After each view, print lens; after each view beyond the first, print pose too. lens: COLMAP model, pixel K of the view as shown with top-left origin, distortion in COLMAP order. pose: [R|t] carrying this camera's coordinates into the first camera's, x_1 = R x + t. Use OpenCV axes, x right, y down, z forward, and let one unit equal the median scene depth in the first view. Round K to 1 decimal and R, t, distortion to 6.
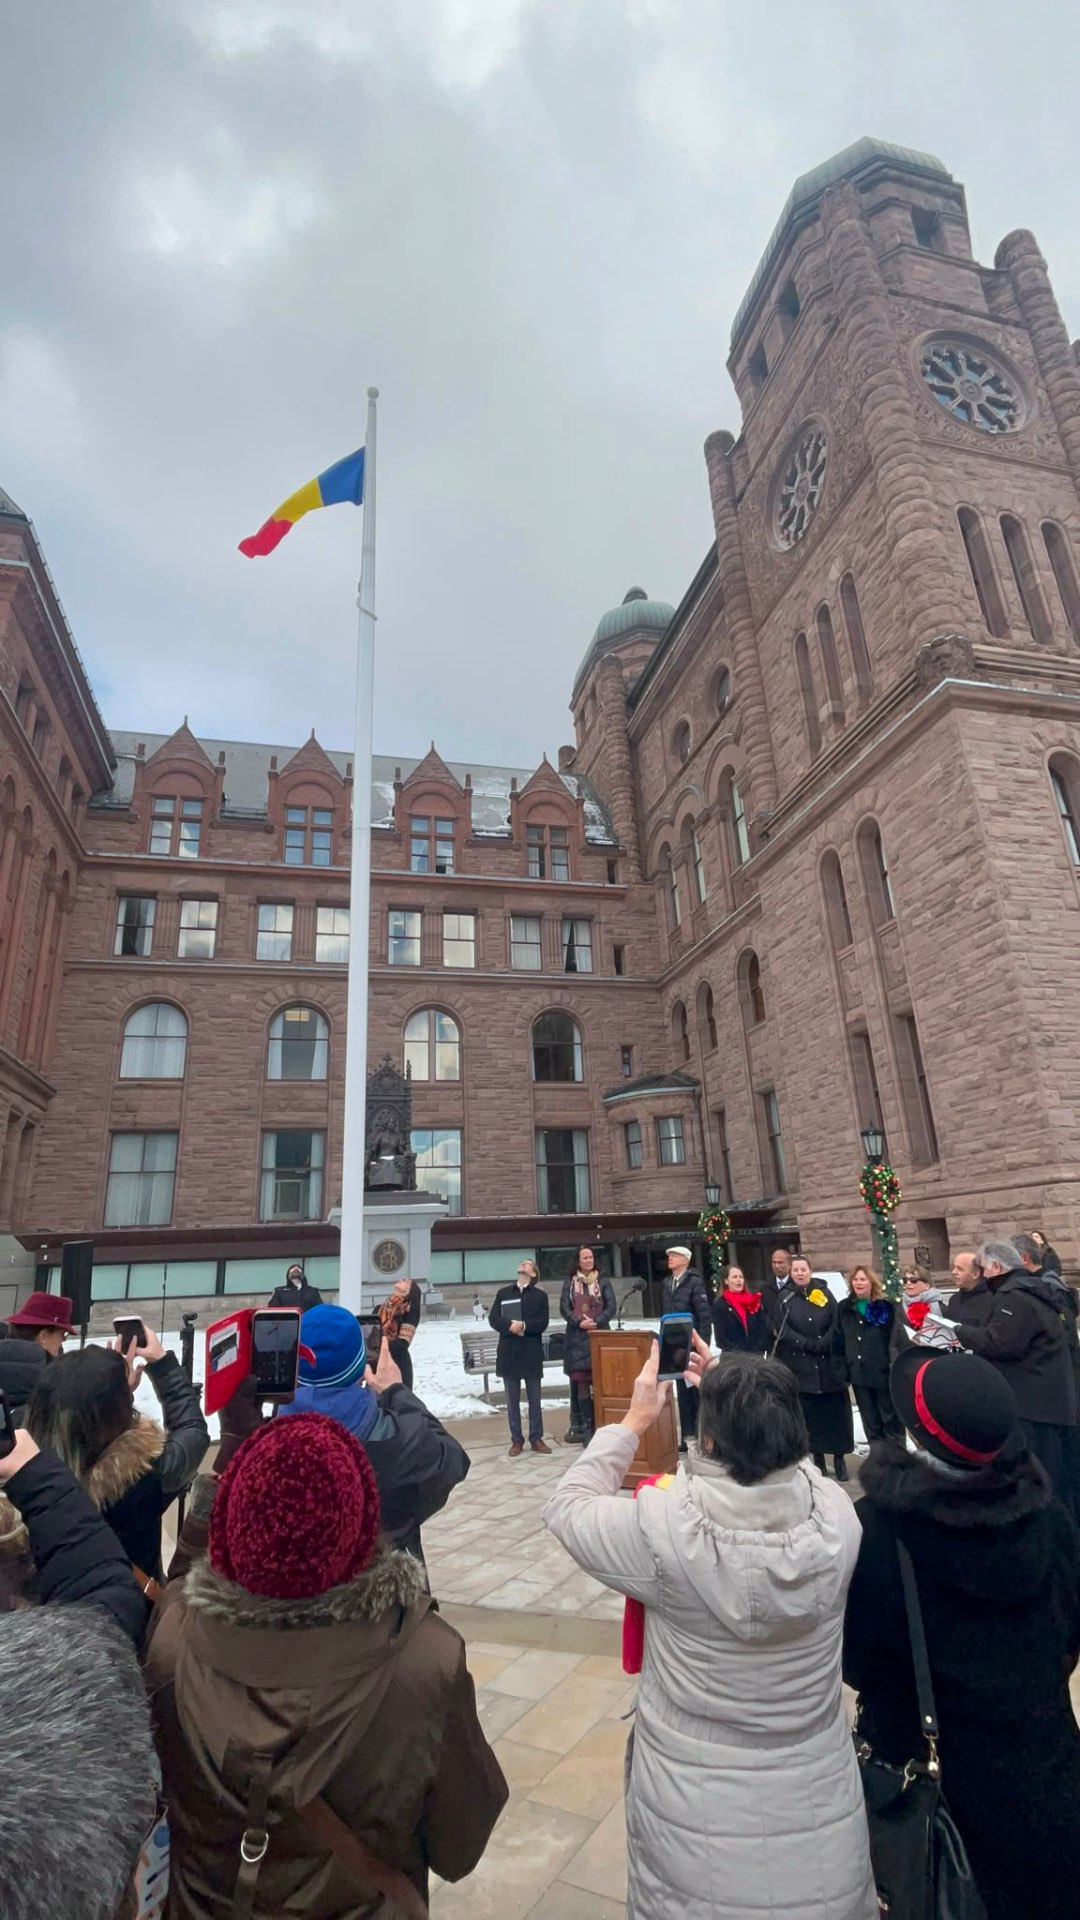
lens RADIAL K [[895.8, 0, 542.4], [0, 895.8, 957.9], [0, 0, 1]] dist [-0.000671, -0.002342]
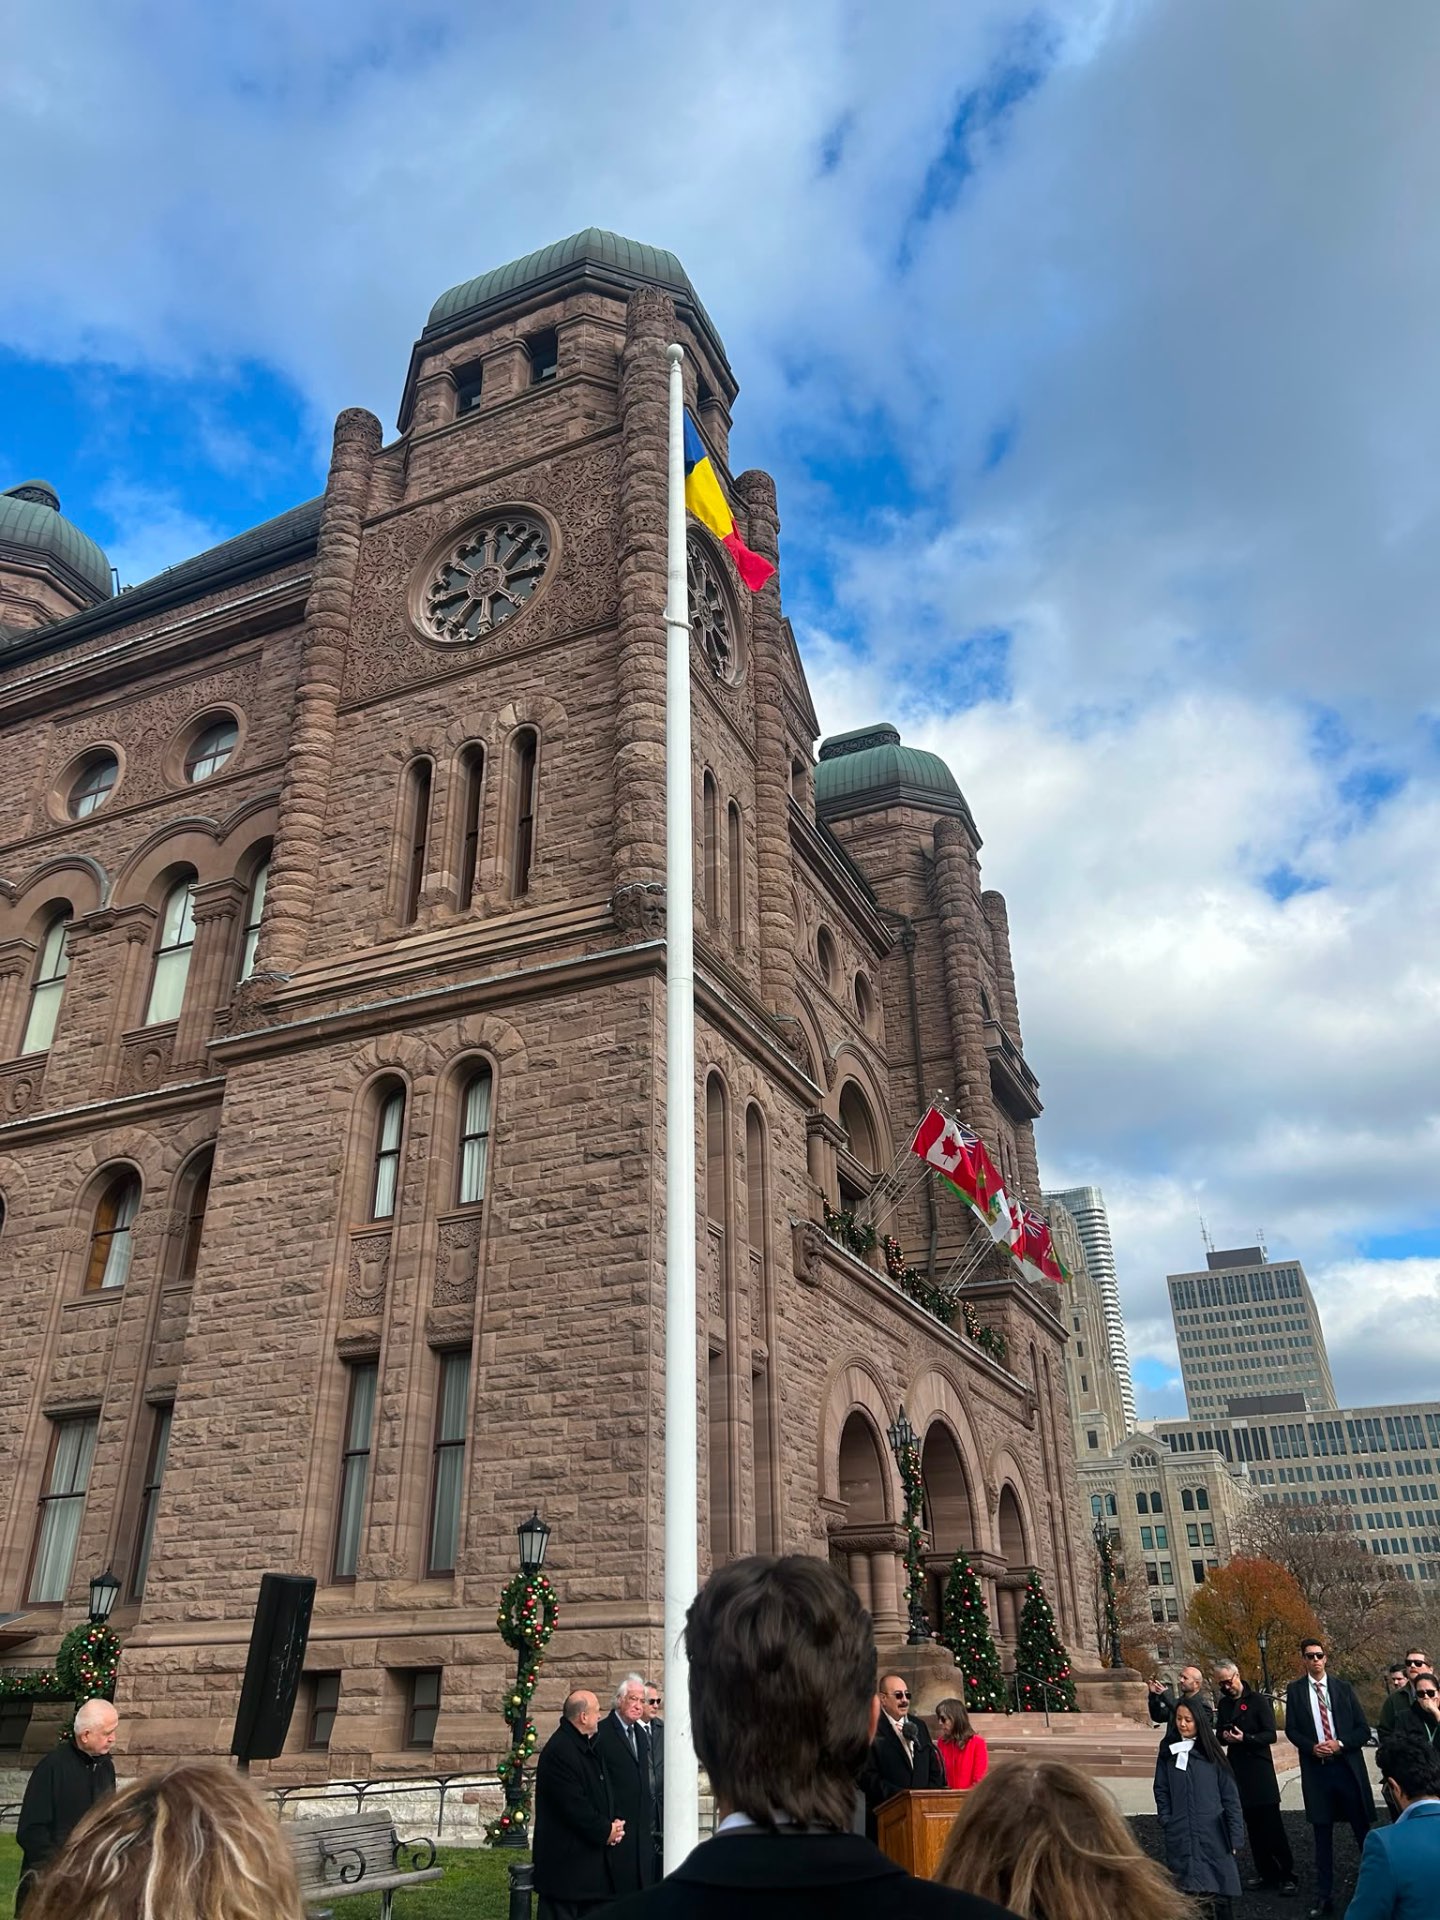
lens RADIAL K [[1438.1, 0, 719.2], [0, 1438.1, 969.2], [0, 0, 1]] dist [0.057233, -0.060803]
pose [[0.623246, 0.391073, 0.677220, -0.294558], [-0.270820, 0.920329, -0.282225, 0.046339], [-0.733636, -0.007510, 0.679502, 0.083021]]
